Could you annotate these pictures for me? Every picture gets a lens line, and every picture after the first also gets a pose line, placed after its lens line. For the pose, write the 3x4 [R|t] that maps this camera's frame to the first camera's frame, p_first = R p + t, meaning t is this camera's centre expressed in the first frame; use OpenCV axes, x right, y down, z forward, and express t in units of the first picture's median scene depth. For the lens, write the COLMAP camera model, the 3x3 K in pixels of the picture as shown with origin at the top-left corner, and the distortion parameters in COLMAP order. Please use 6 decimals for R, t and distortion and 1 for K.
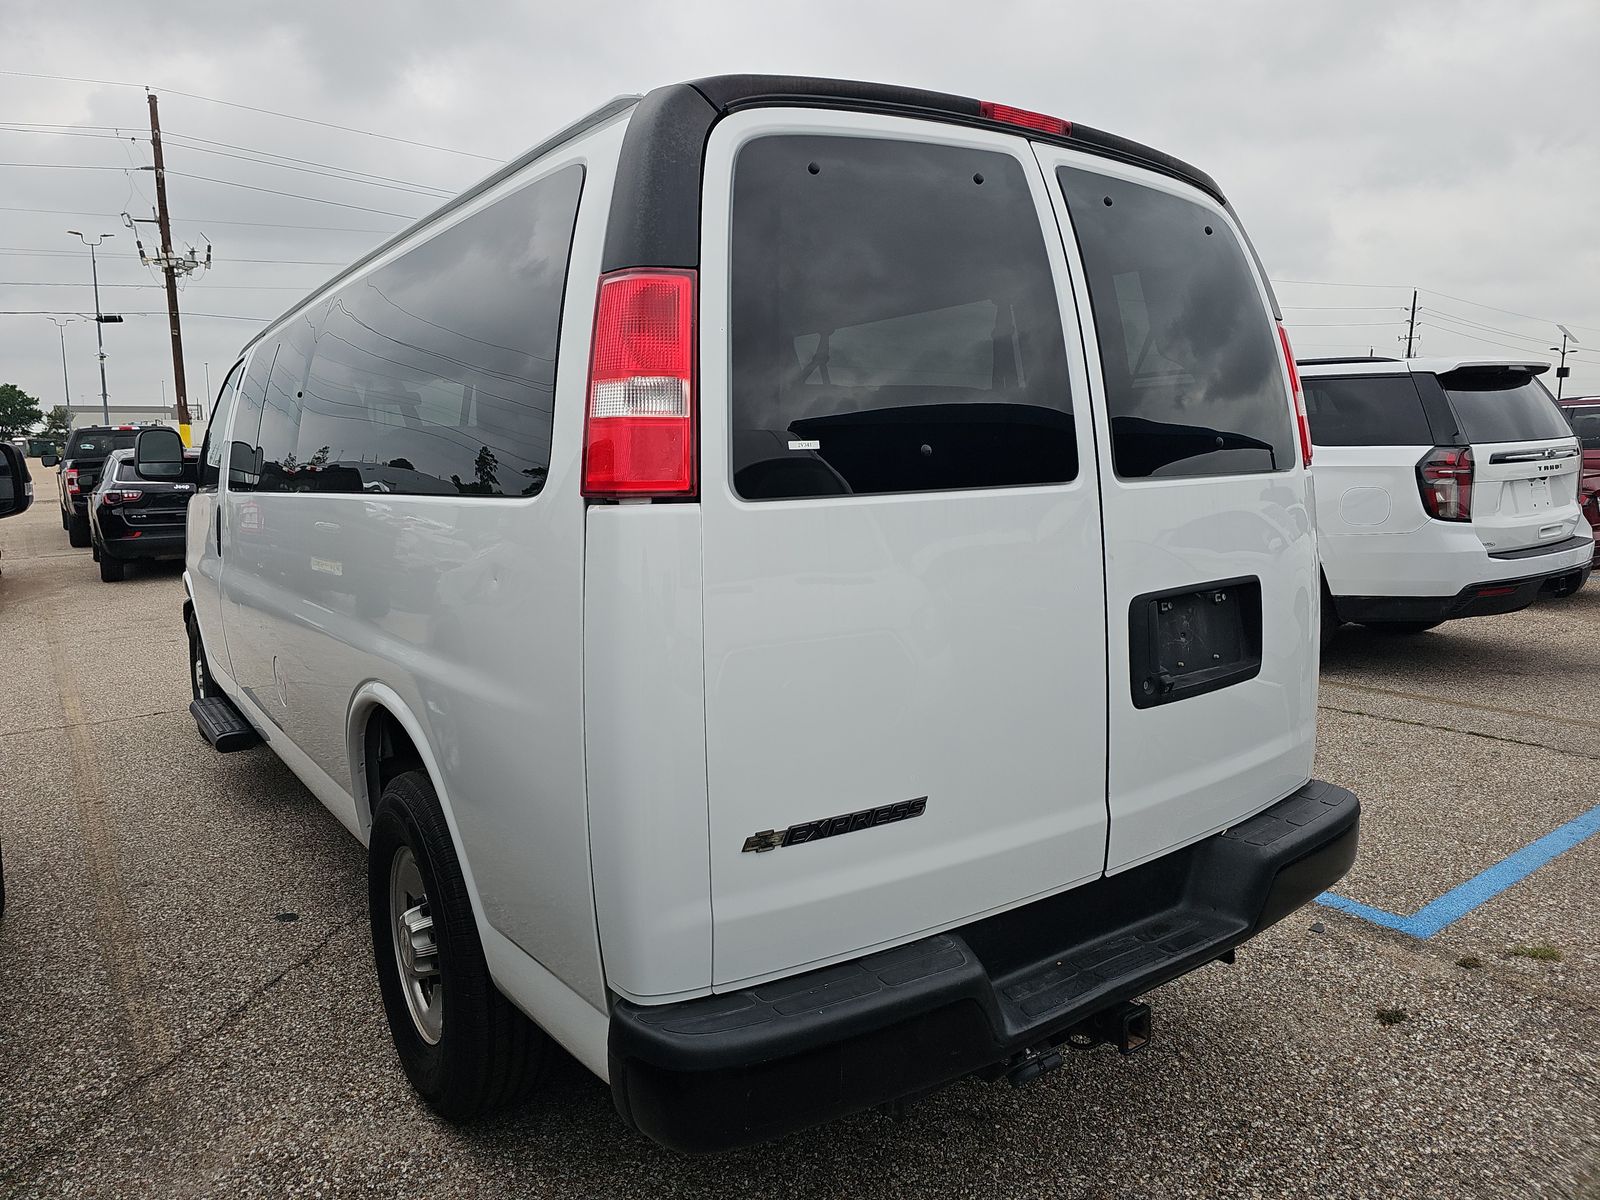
lens RADIAL K [[1069.2, 0, 772.2], [0, 1069.2, 547.9], [0, 0, 1]] dist [0.038432, -0.035550]
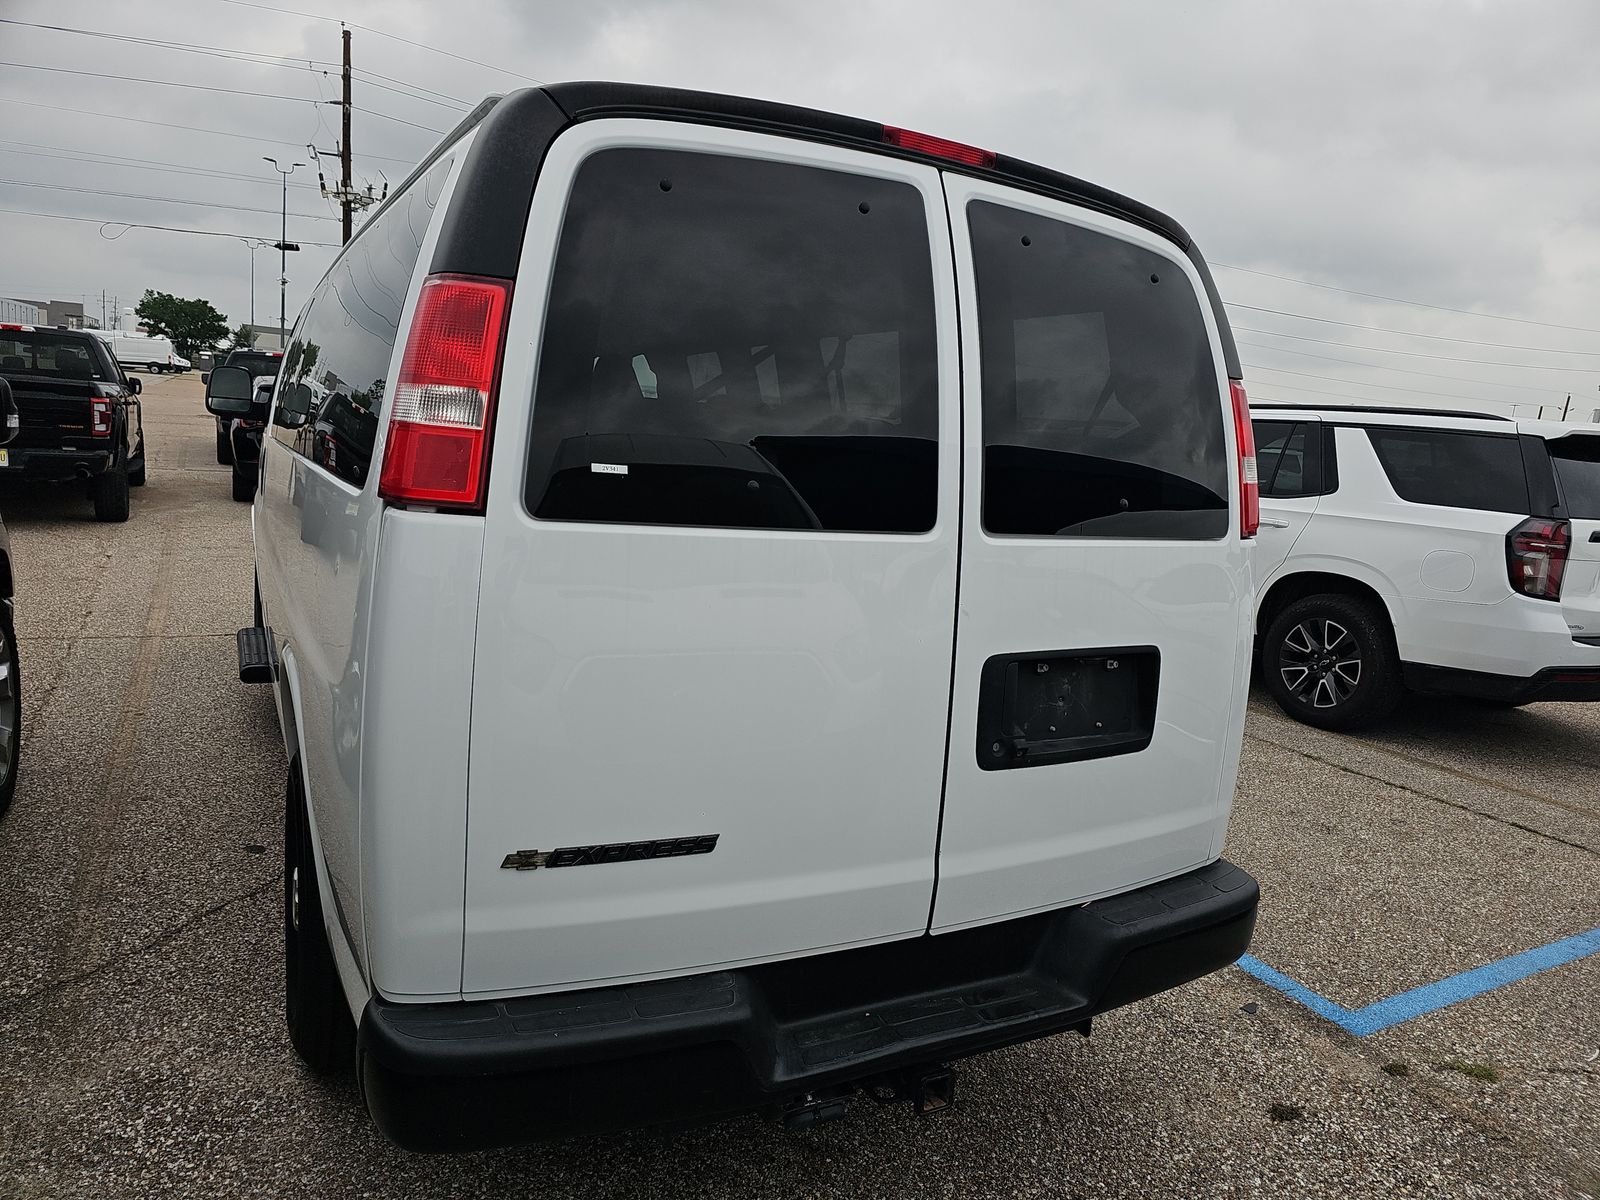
lens RADIAL K [[1069.2, 0, 826.6], [0, 1069.2, 571.3], [0, 0, 1]] dist [0.038432, -0.035550]
pose [[0.989291, 0.114761, -0.090182, 0.230427], [-0.111021, 0.992778, 0.045466, -0.049527], [0.094748, -0.034967, 0.994887, 0.024875]]
